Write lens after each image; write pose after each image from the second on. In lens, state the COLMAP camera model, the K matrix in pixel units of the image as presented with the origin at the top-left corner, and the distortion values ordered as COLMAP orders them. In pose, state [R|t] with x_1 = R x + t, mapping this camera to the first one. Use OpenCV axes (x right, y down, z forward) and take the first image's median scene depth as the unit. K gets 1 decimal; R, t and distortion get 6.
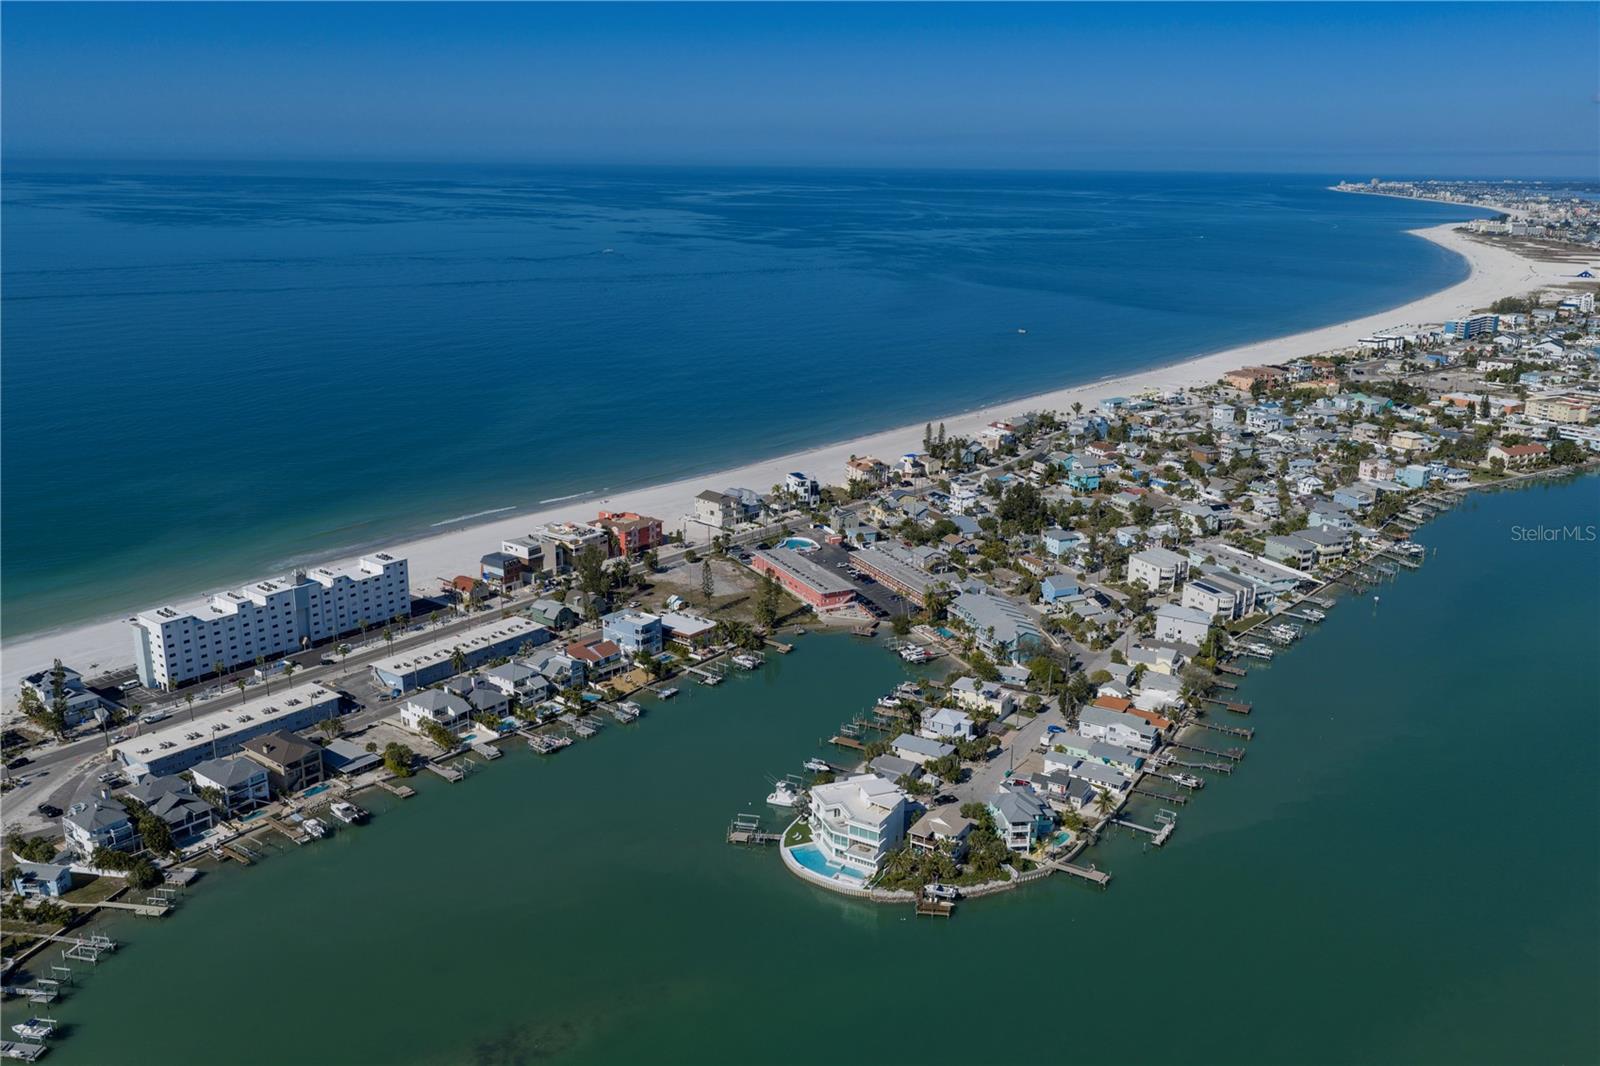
lens RADIAL K [[1315.5, 0, 800.0], [0, 1315.5, 533.0], [0, 0, 1]] dist [0.012441, -0.024261]
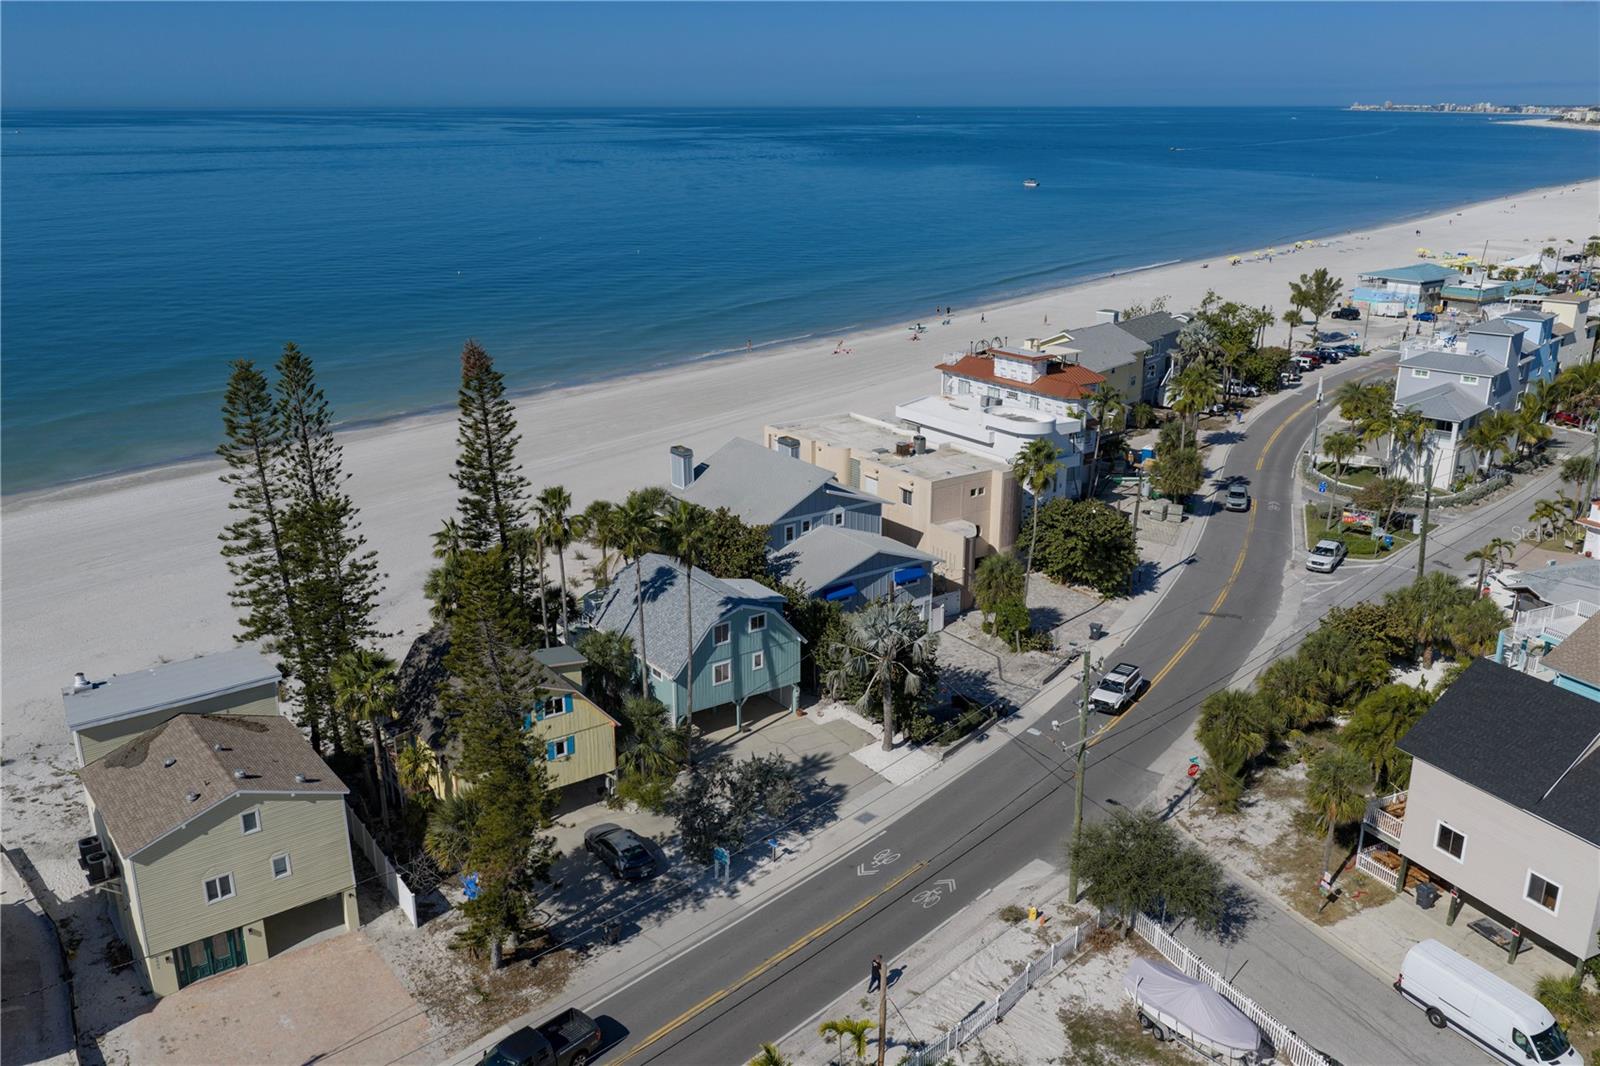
lens RADIAL K [[1315.5, 0, 800.0], [0, 1315.5, 533.0], [0, 0, 1]] dist [0.012441, -0.024261]
pose [[0.999933, -0.010153, -0.005558, 0.126603], [0.010393, 0.998935, 0.044964, -0.069400], [0.005095, -0.045019, 0.998973, 0.839789]]
